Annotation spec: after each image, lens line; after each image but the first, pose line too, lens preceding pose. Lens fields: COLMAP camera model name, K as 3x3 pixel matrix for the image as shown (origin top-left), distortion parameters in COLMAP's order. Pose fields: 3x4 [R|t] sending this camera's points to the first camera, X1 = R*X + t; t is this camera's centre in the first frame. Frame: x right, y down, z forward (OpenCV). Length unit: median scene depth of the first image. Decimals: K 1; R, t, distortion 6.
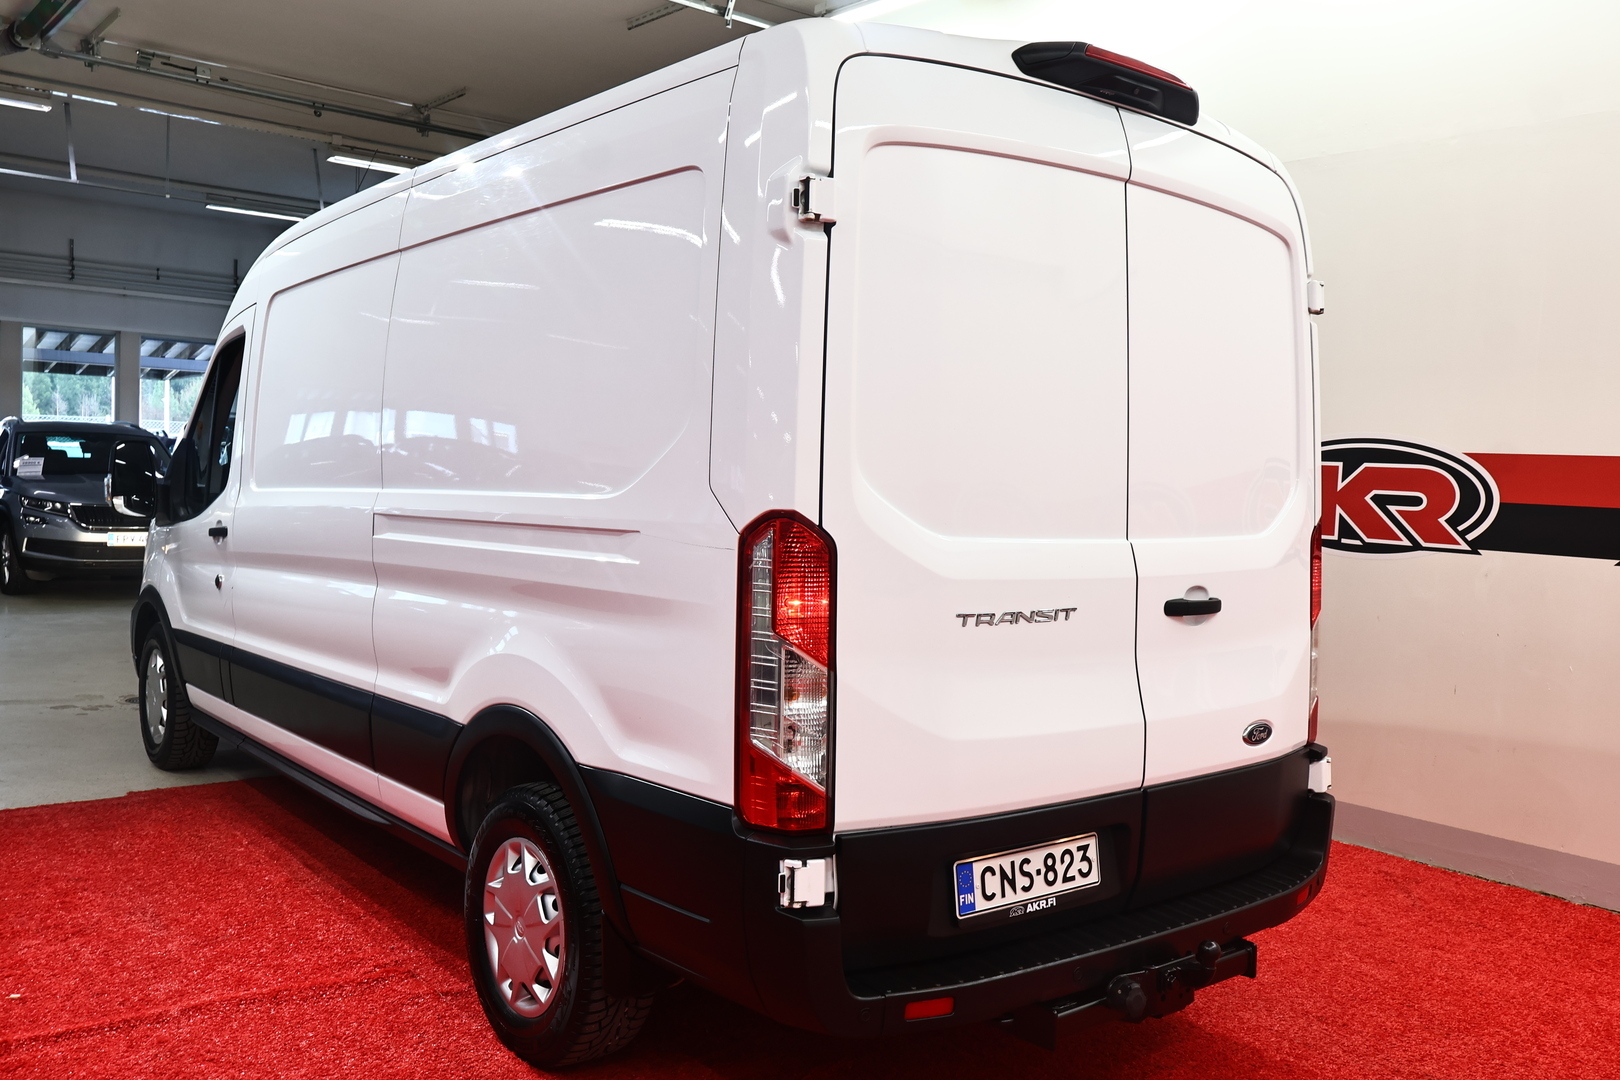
lens RADIAL K [[1346.0, 0, 803.5], [0, 1346.0, 529.6], [0, 0, 1]] dist [-0.001791, 0.001379]
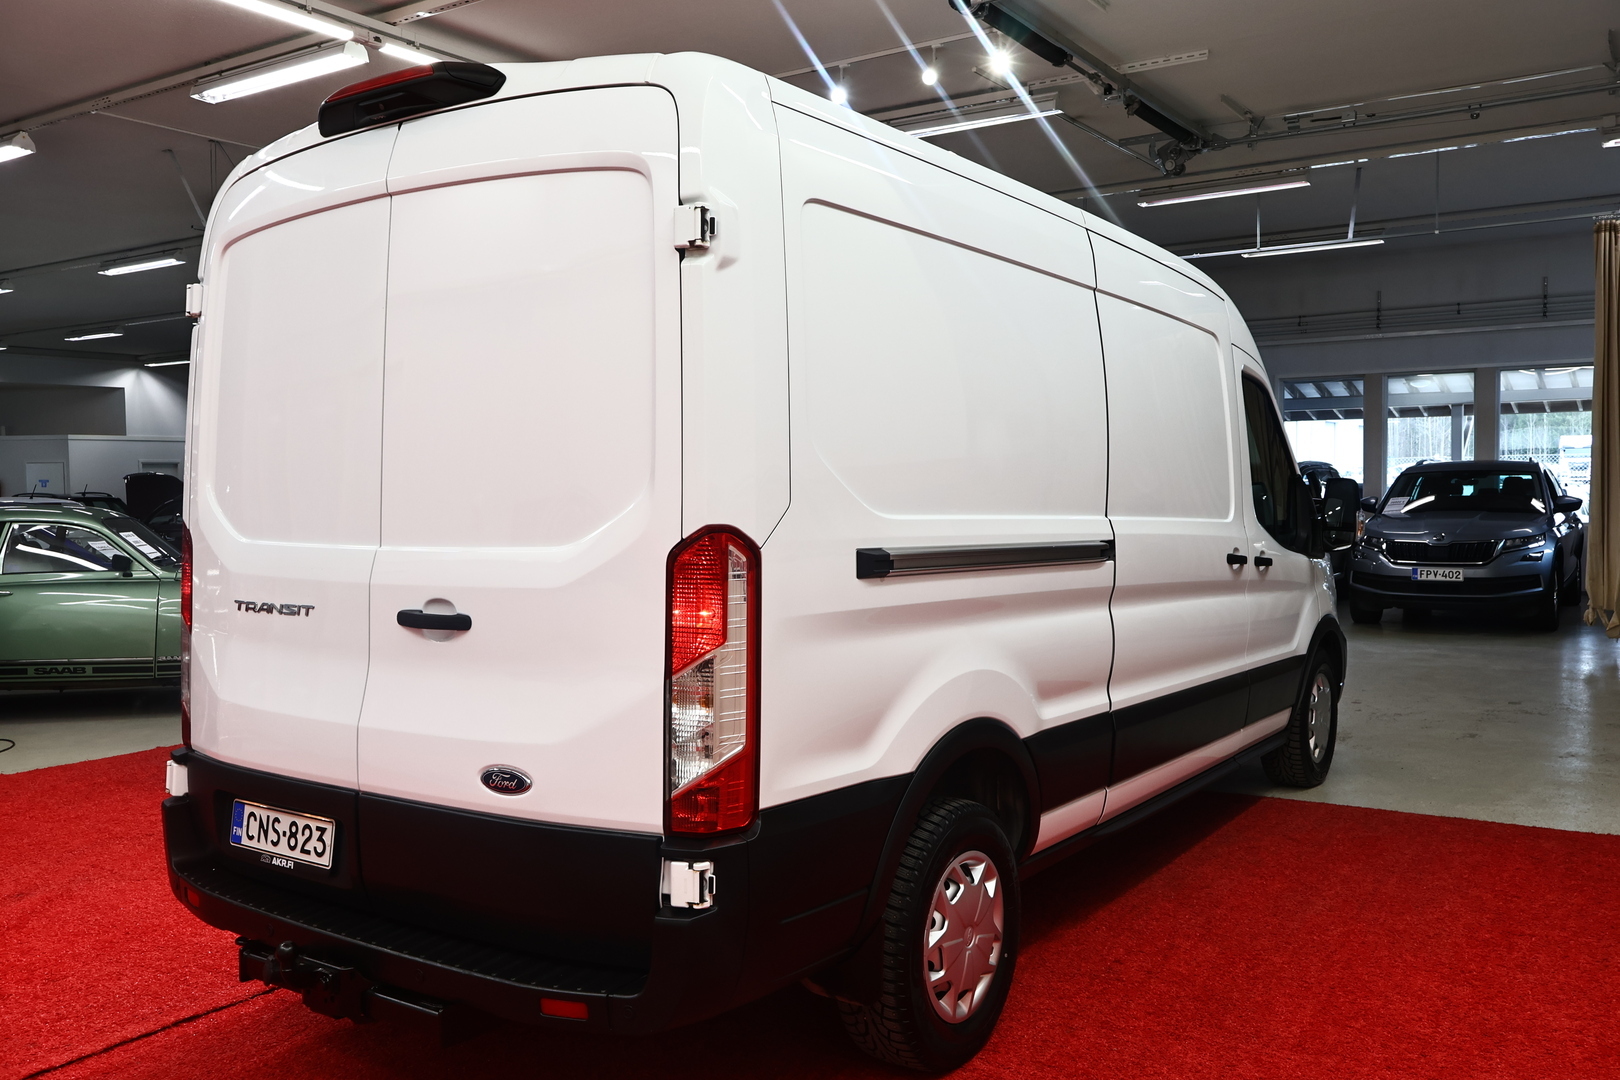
lens RADIAL K [[1338.7, 0, 810.0], [0, 1338.7, 540.0], [0, 0, 1]] dist [0.000192, 0.002460]
pose [[0.292026, -0.001414, -0.956409, 1.380762], [-0.023637, 0.999683, -0.008696, 0.004208], [0.956118, 0.025146, 0.291900, 1.078602]]
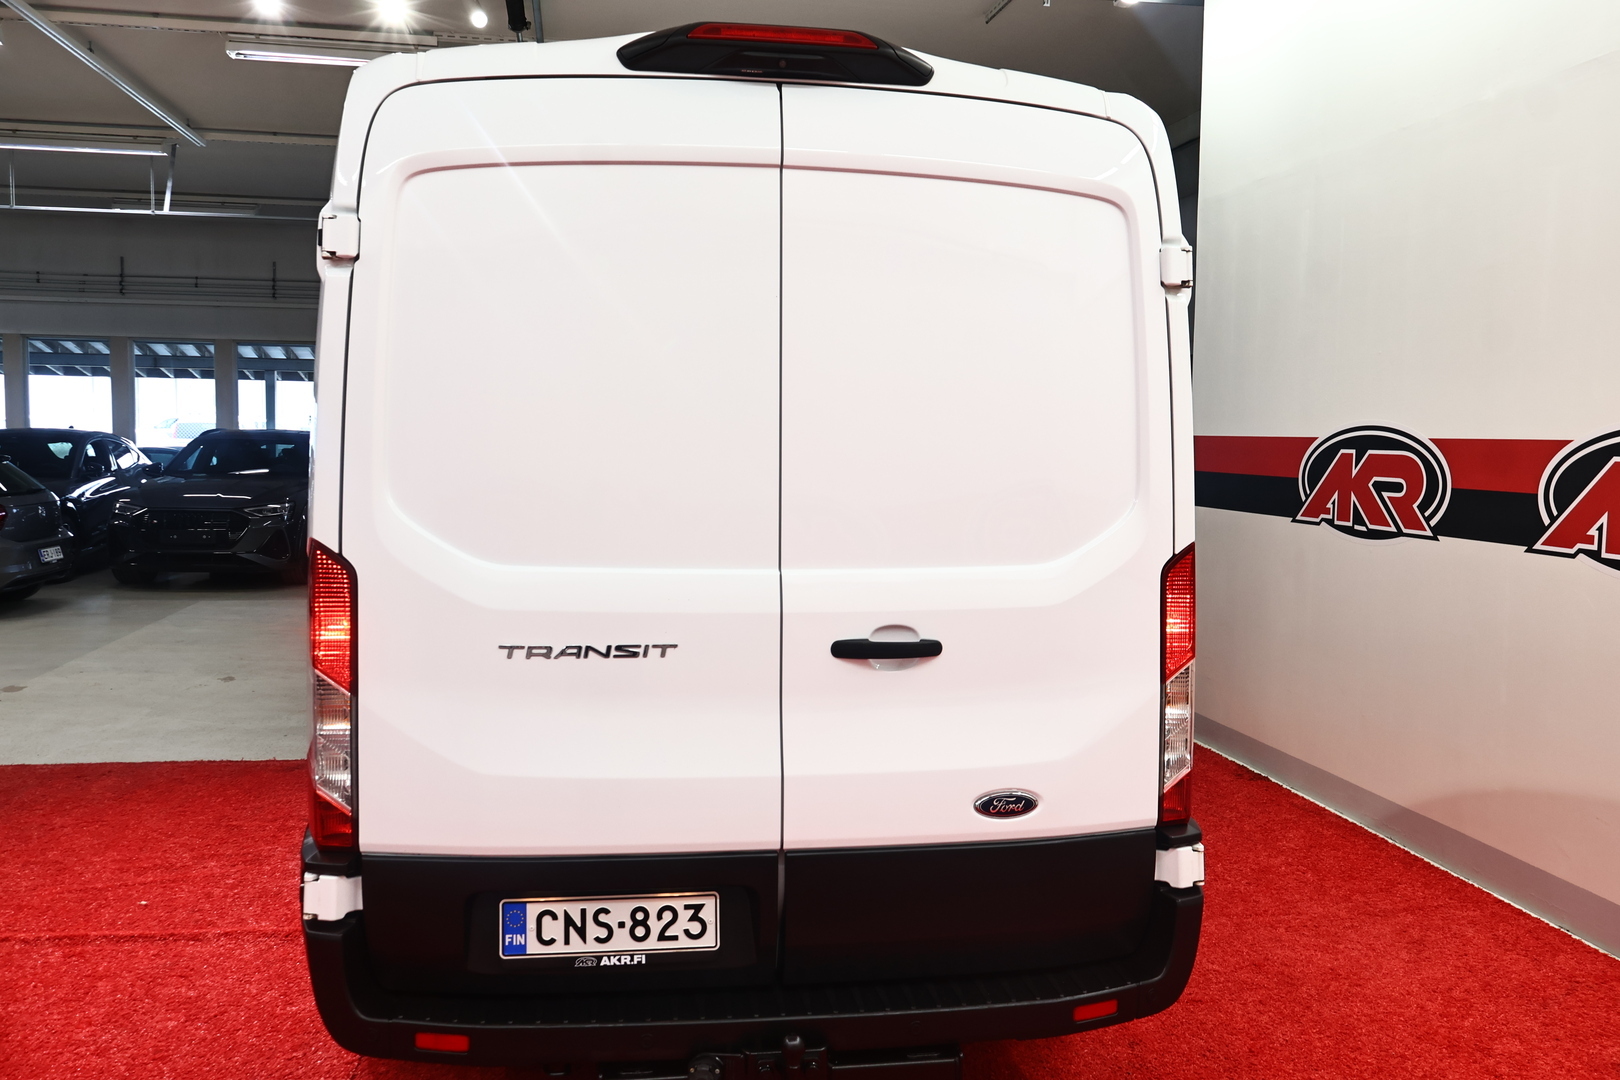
lens RADIAL K [[1387.7, 0, 813.9], [0, 1387.7, 514.2], [0, 0, 1]] dist [-0.010493, 0.001250]
pose [[0.866960, 0.006010, -0.498342, 0.761971], [-0.004617, 0.999981, 0.004027, -0.035082], [0.498356, -0.001190, 0.866971, 0.229495]]
